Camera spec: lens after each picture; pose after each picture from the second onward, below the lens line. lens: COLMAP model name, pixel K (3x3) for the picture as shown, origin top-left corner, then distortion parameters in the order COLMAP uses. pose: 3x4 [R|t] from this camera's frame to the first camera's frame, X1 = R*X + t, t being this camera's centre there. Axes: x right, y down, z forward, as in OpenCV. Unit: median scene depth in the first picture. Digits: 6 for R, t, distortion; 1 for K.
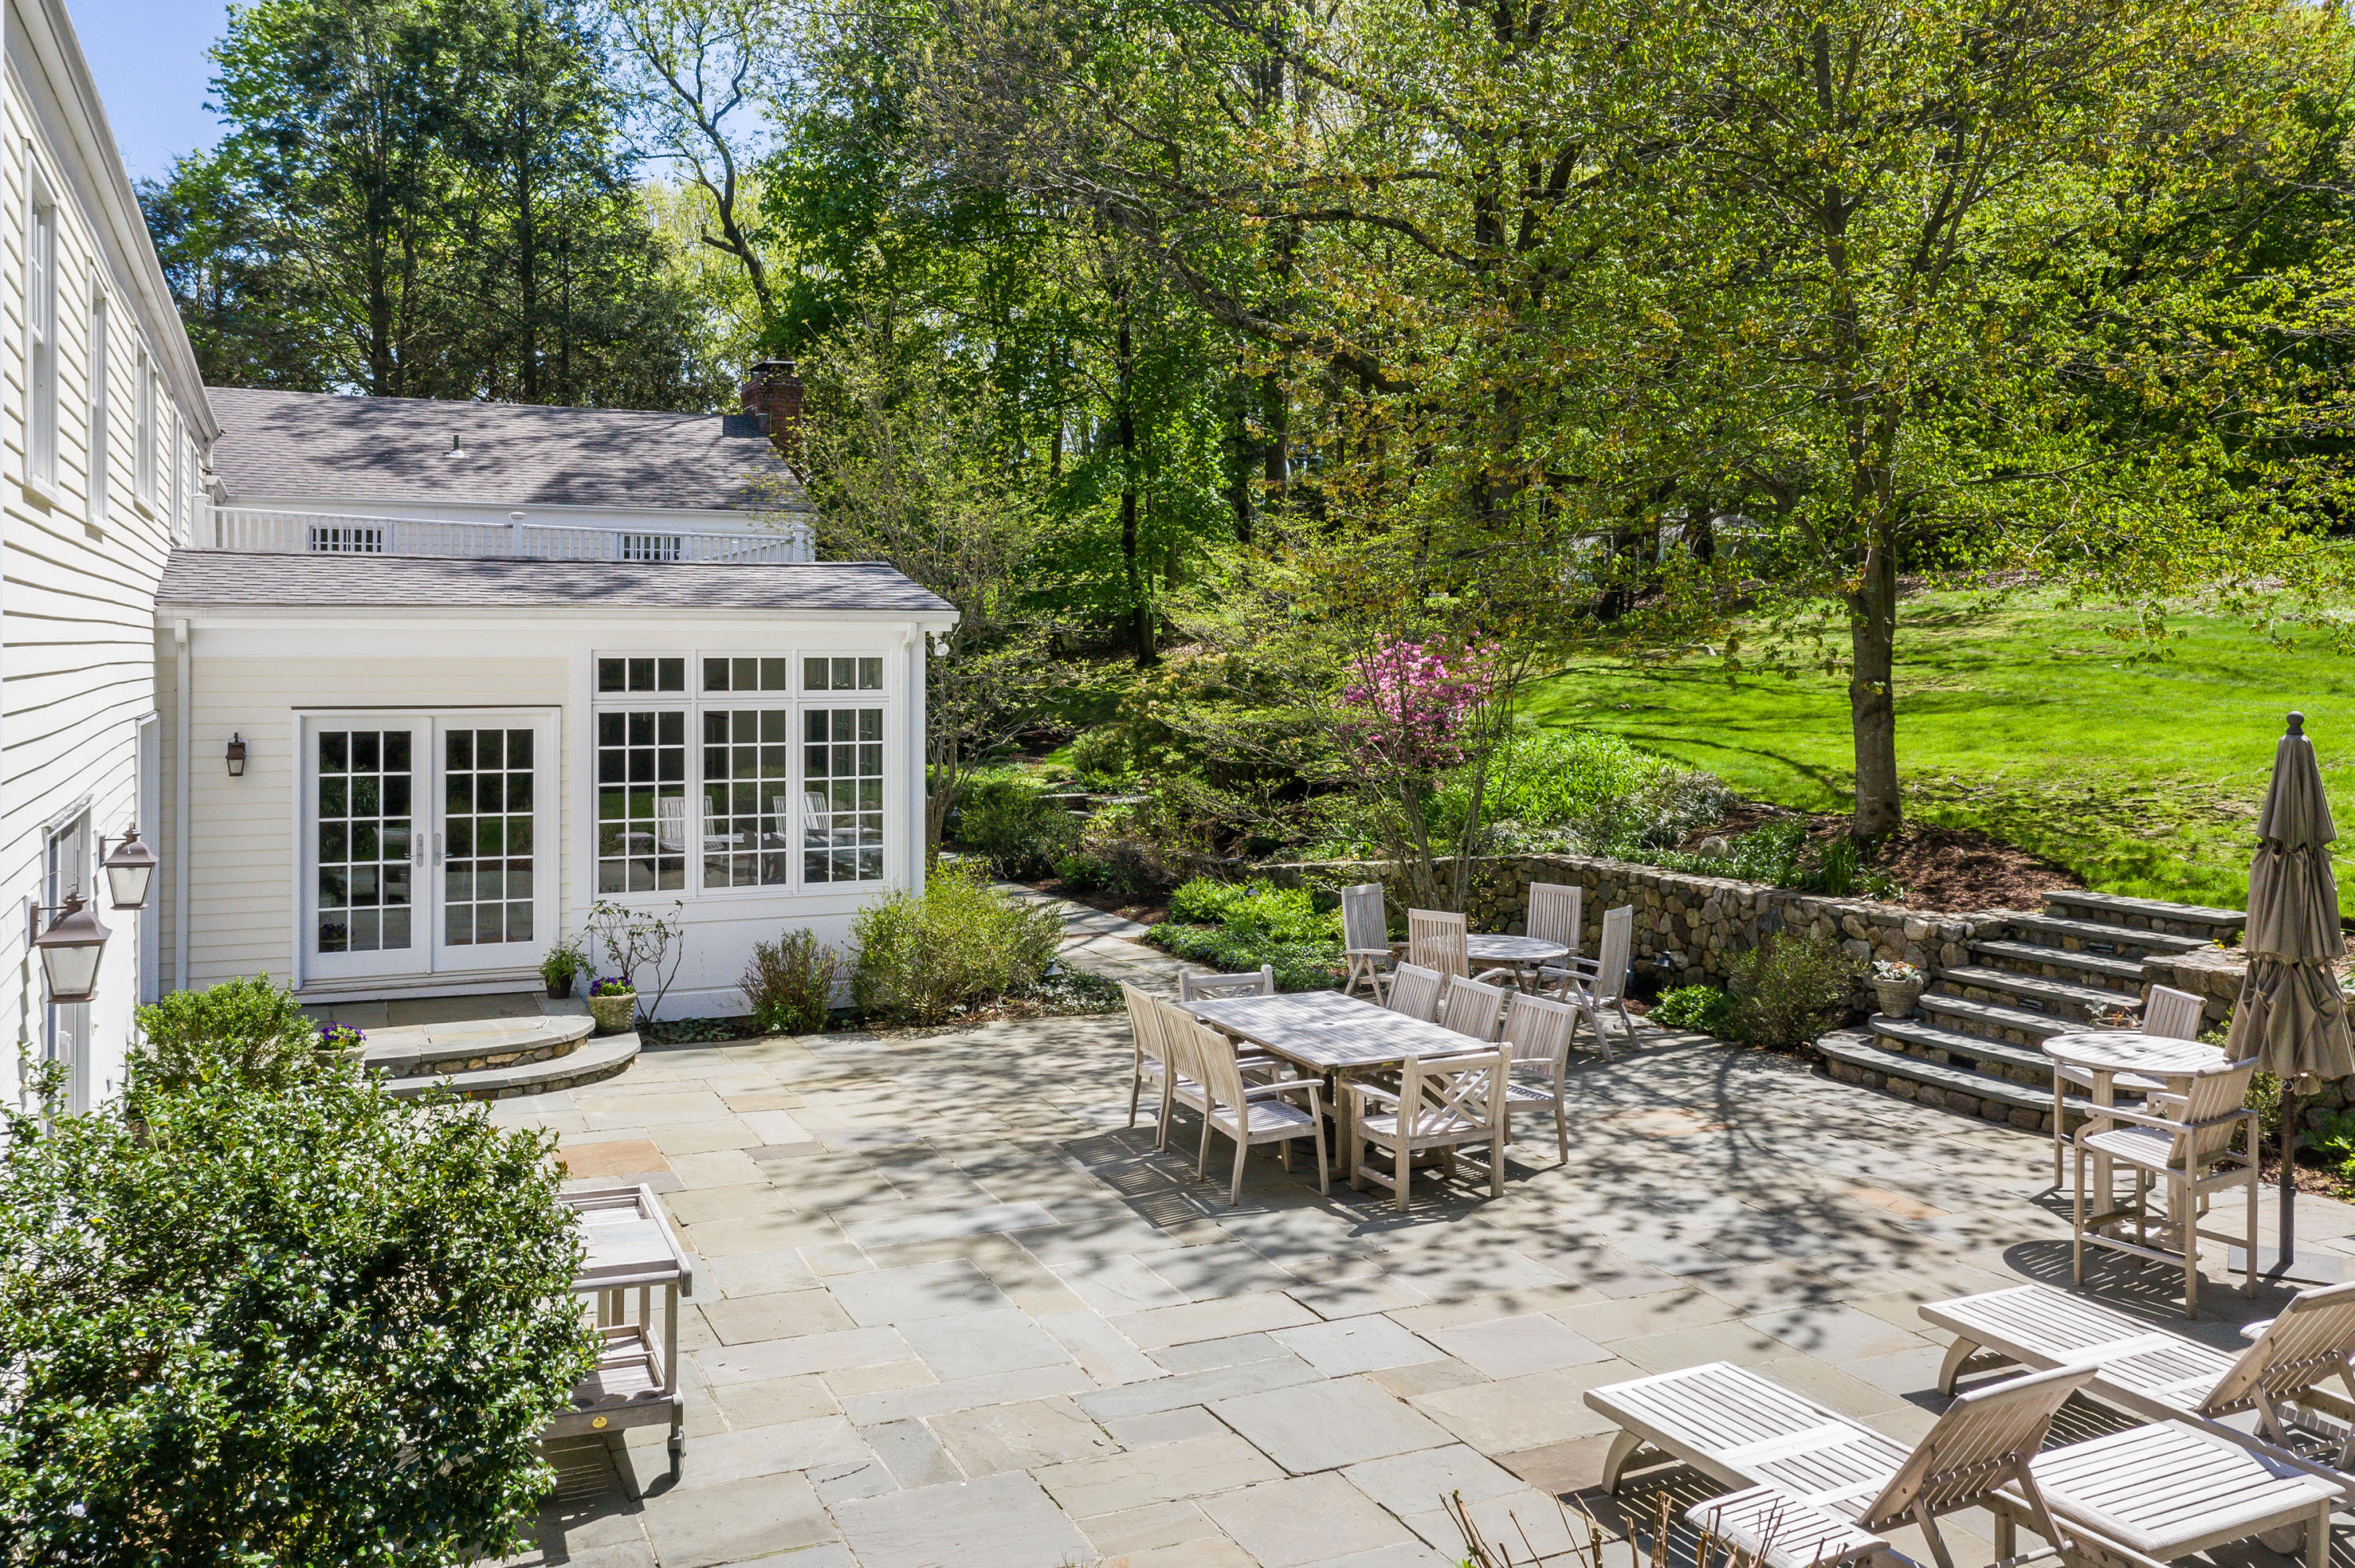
lens RADIAL K [[1884.0, 0, 1178.1], [0, 1884.0, 776.6], [0, 0, 1]] dist [-0.007782, -0.008154]
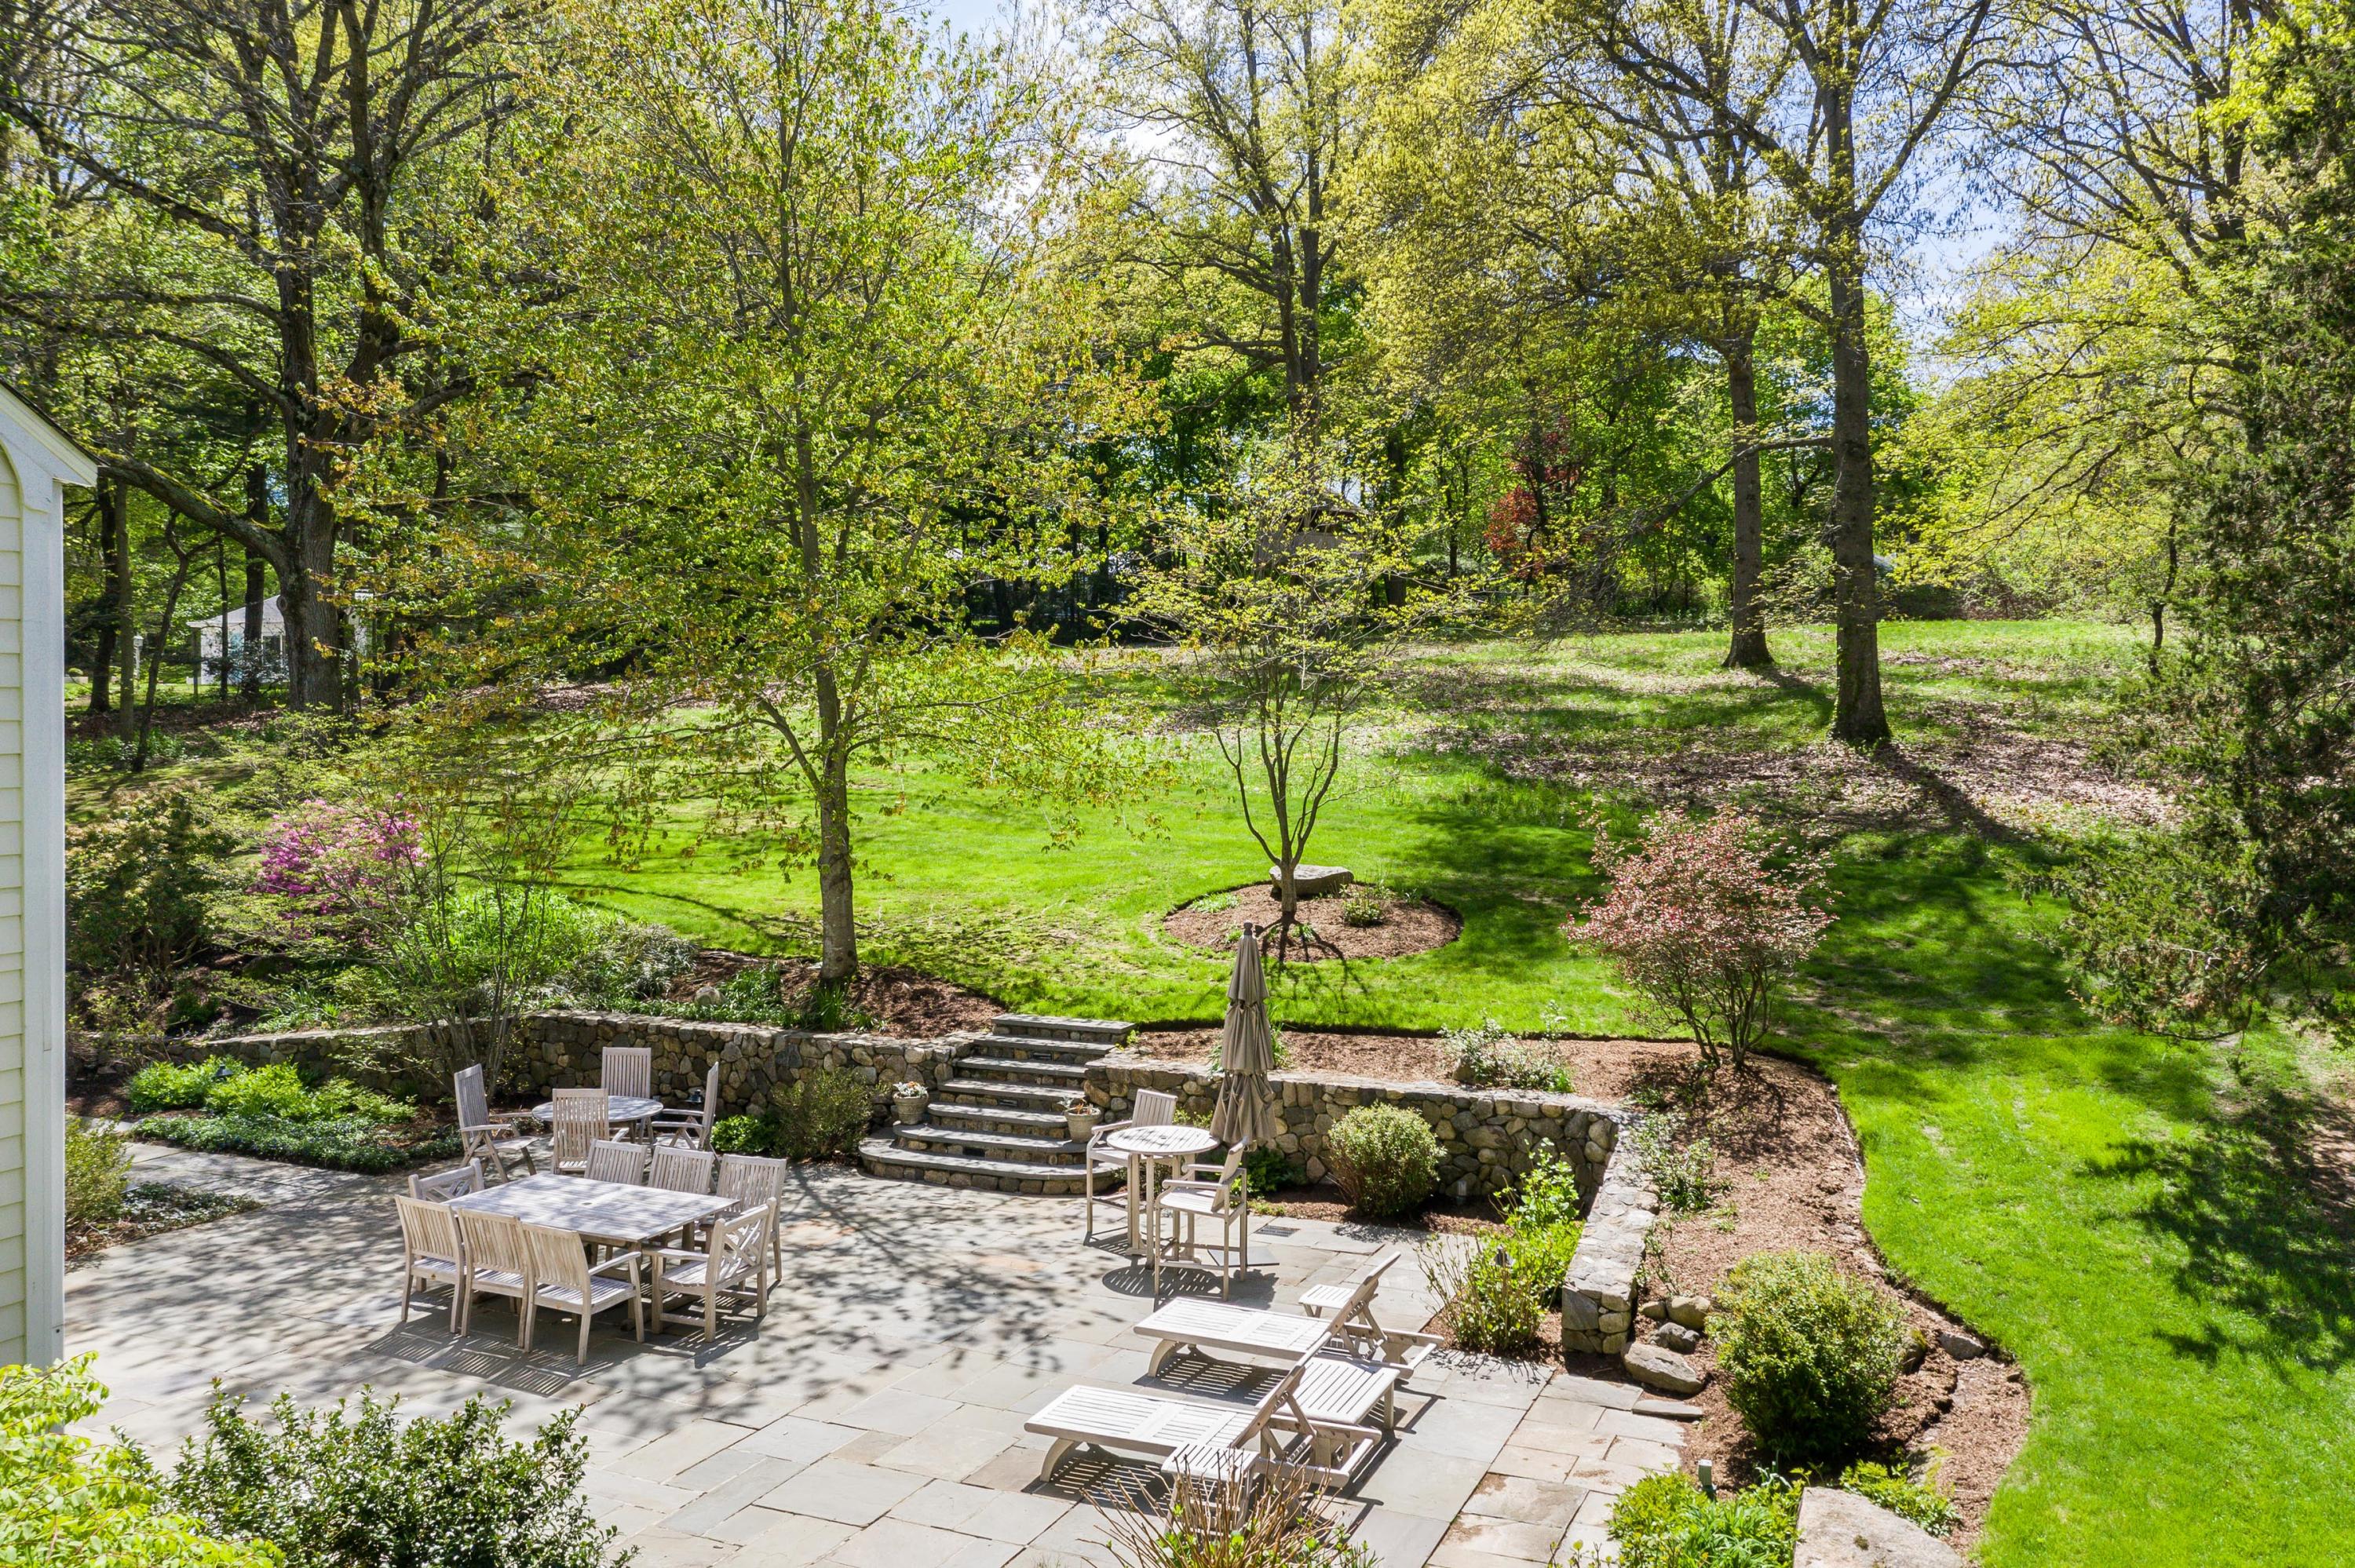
lens RADIAL K [[1884.0, 0, 1178.7], [0, 1884.0, 786.7], [0, 0, 1]] dist [-0.007782, -0.008154]
pose [[0.755085, -0.025333, 0.655138, -0.362033], [0.040822, 0.999131, -0.008415, -0.096840], [-0.654355, 0.033098, 0.755462, -0.154912]]
